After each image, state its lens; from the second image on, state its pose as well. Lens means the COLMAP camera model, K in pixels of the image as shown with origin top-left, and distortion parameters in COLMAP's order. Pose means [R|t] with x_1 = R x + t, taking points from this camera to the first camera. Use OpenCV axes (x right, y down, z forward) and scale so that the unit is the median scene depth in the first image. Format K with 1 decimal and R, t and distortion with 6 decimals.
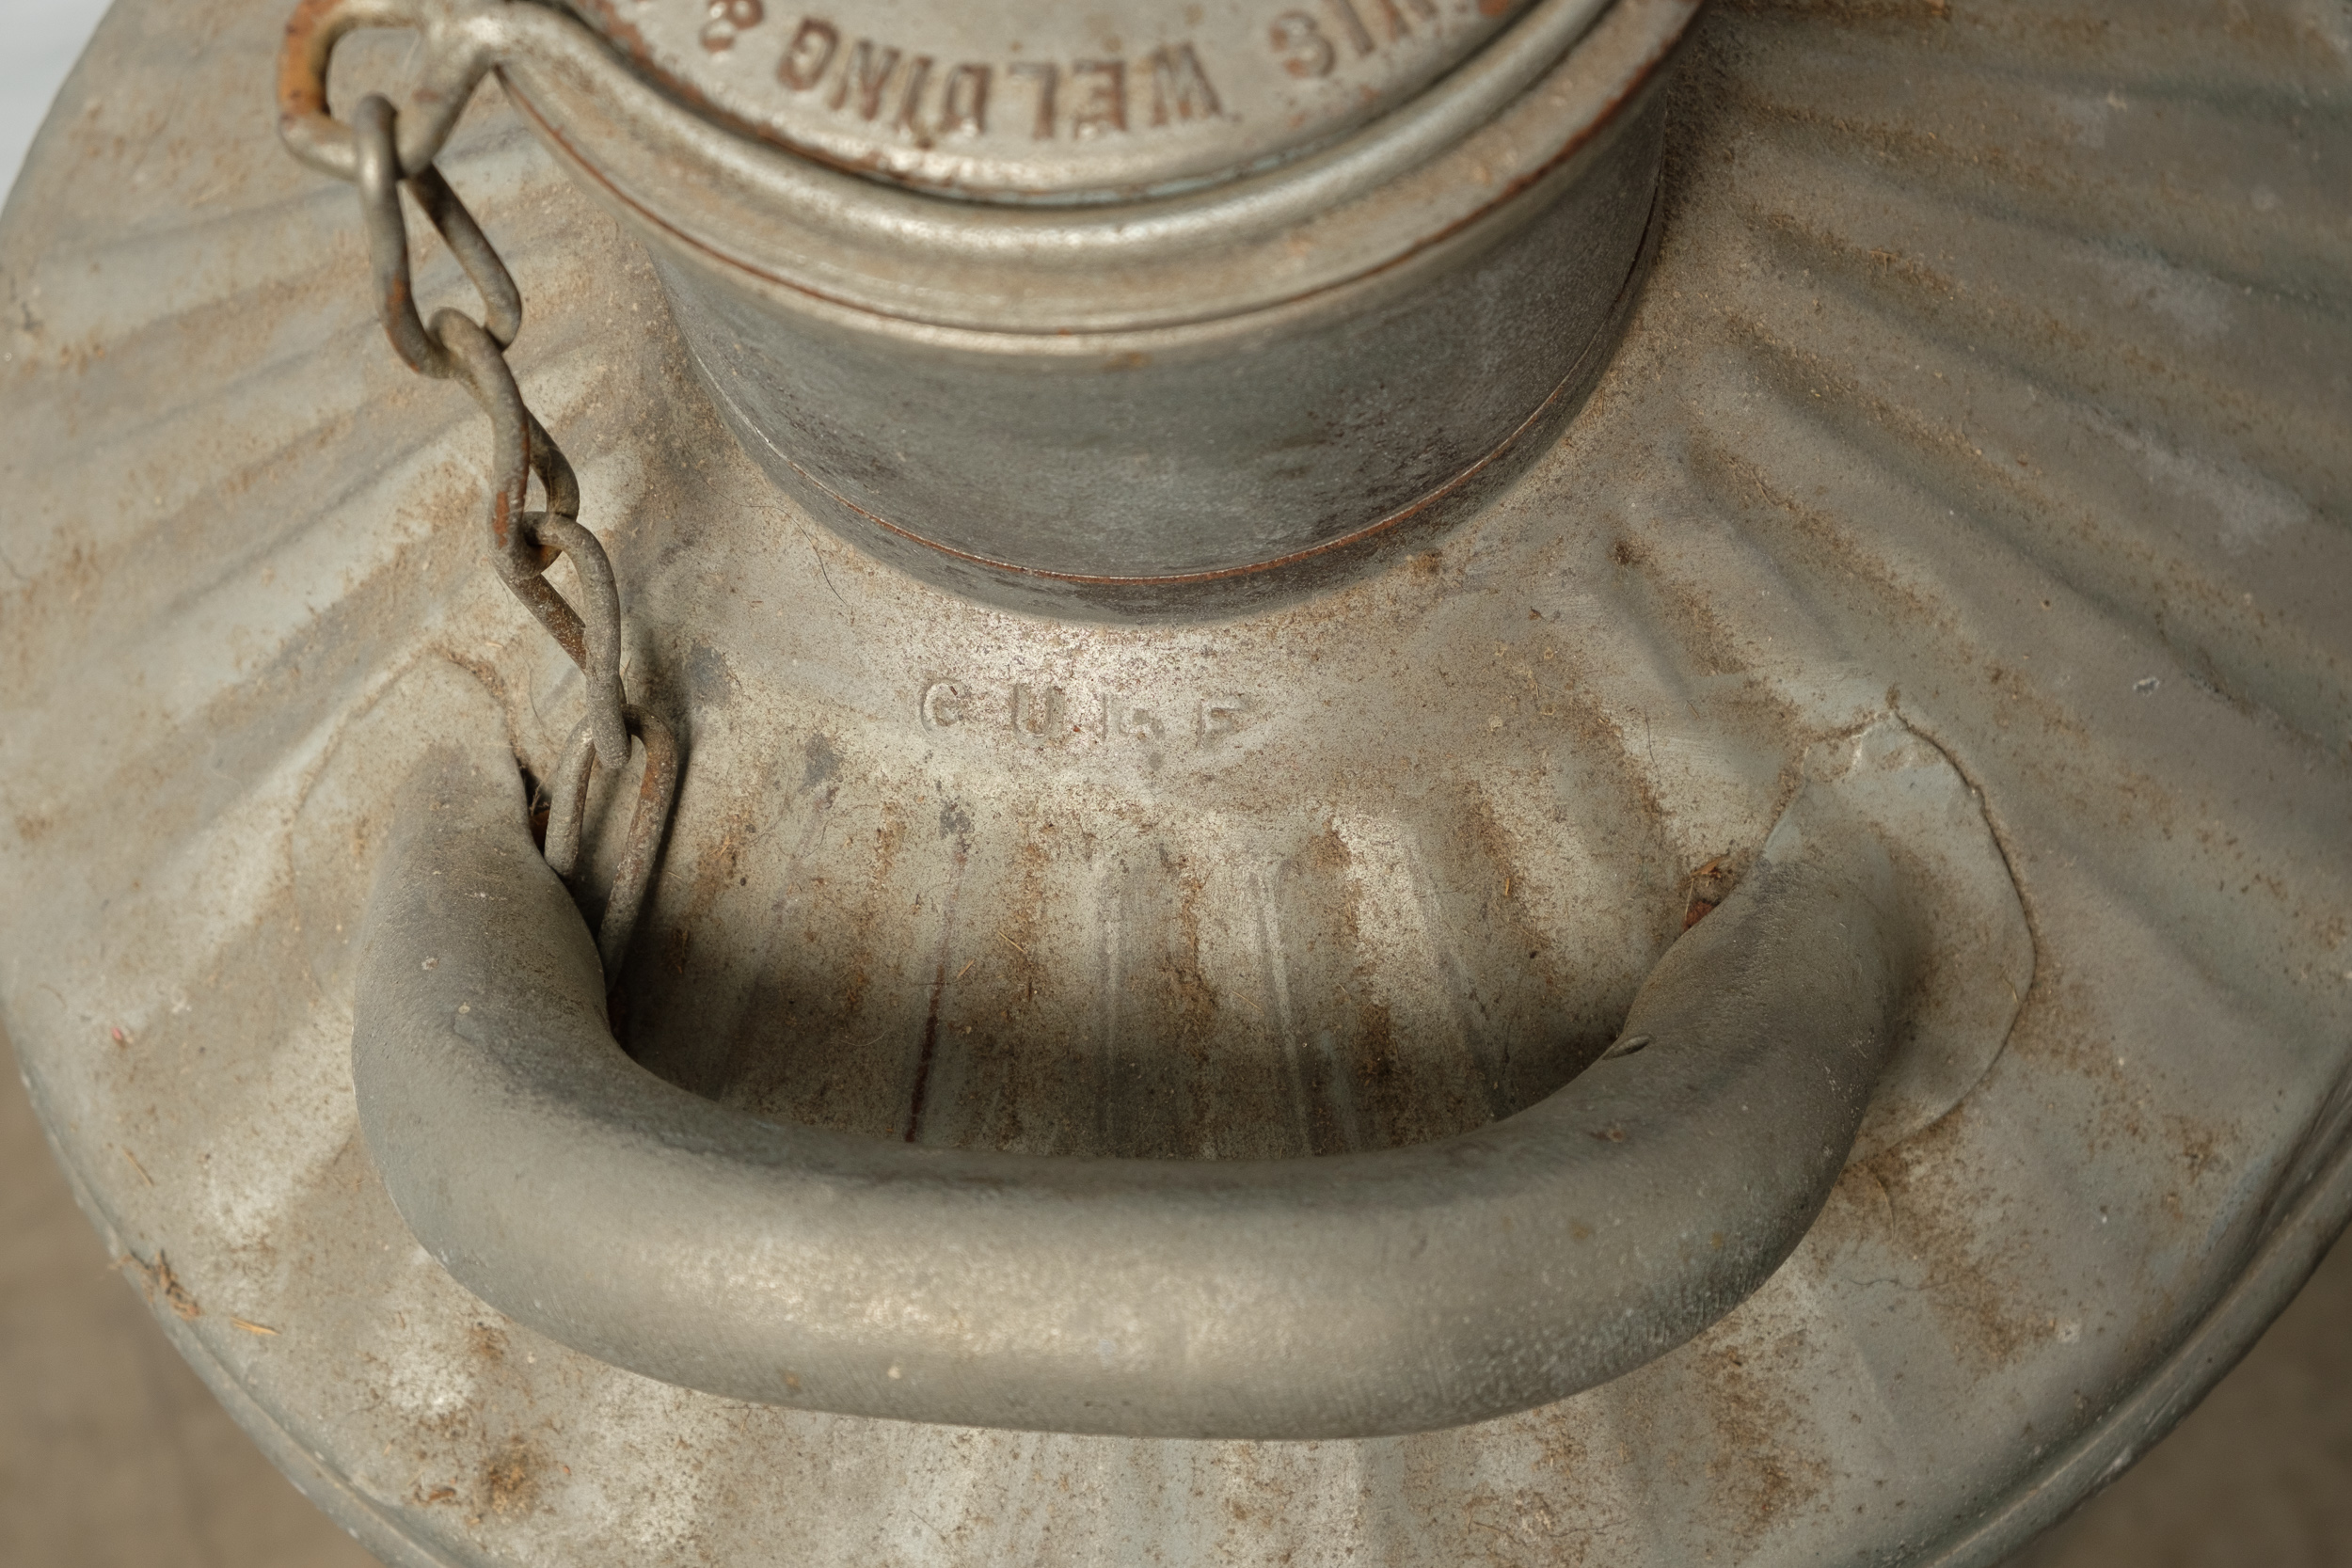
lens RADIAL K [[4169.8, 0, 1177.2], [0, 4169.8, 779.1], [0, 0, 1]] dist [0.018703, 0.000000]
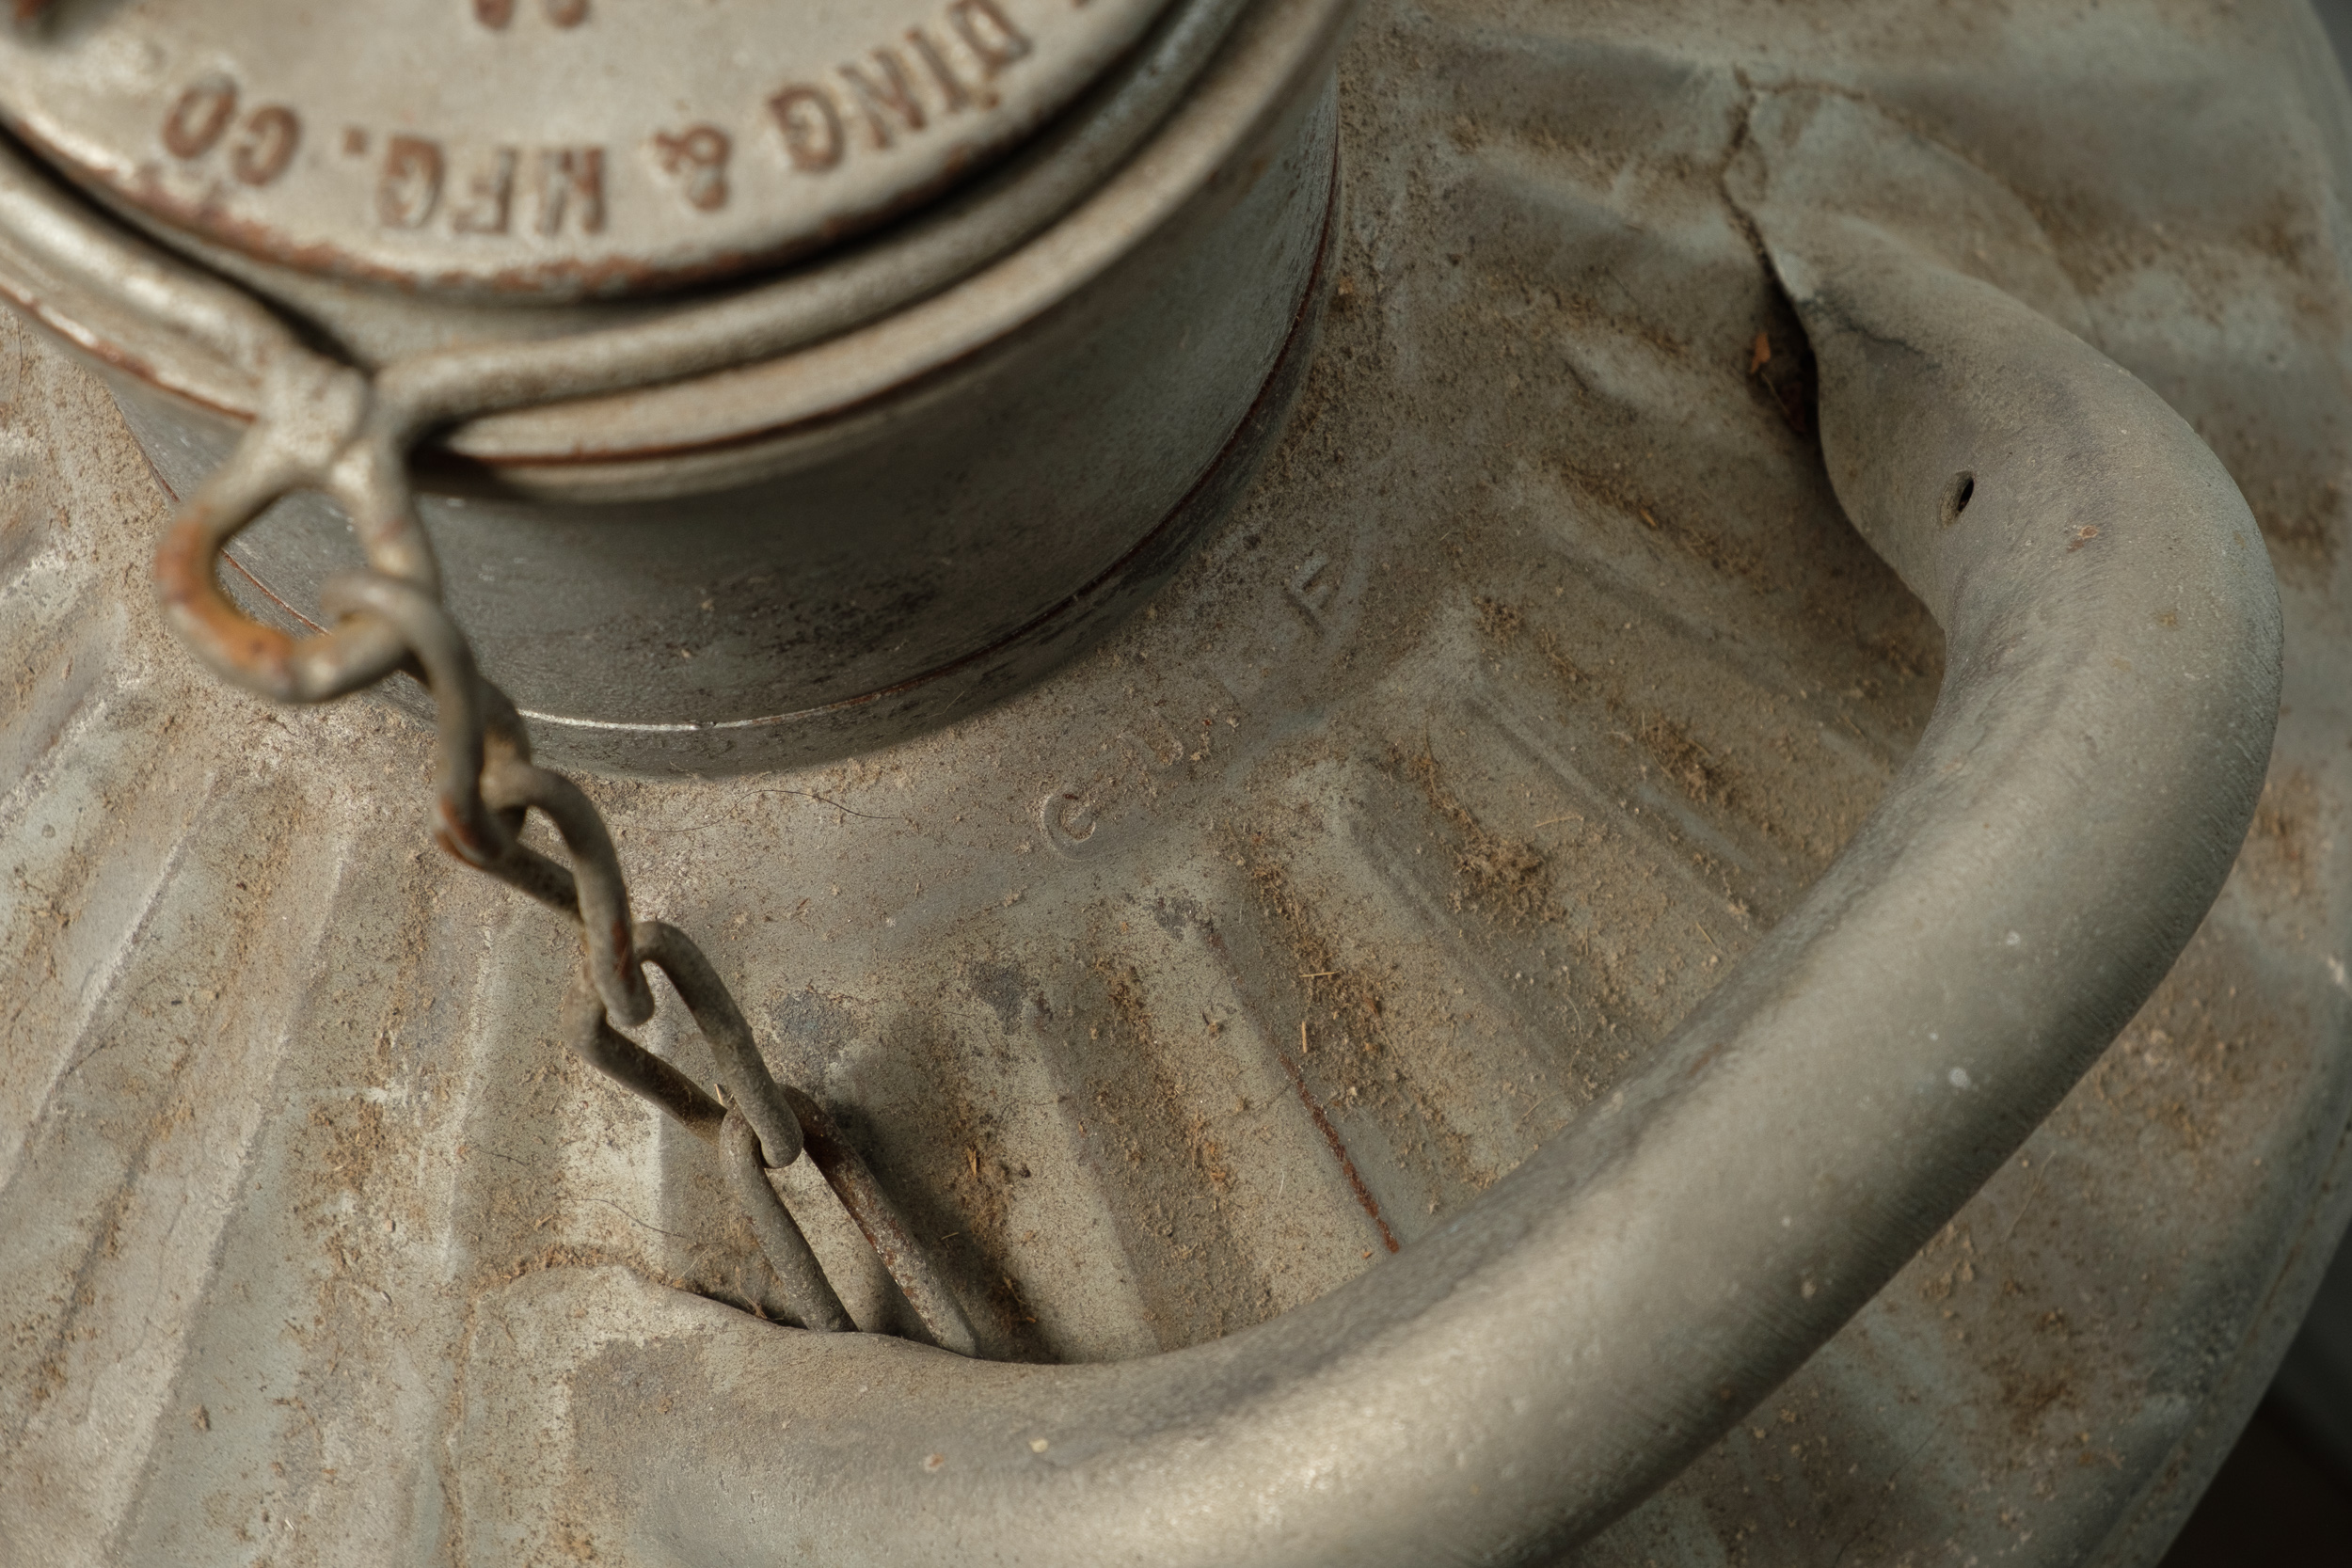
lens RADIAL K [[5779.5, 0, 1175.7], [0, 5779.5, 784.1], [0, 0, 1]] dist [-0.049710, 0.000000]
pose [[0.650456, -0.688591, 0.320545, -0.395576], [0.706805, 0.703263, 0.076478, -0.093371], [-0.278090, 0.176817, 0.944141, -0.063500]]
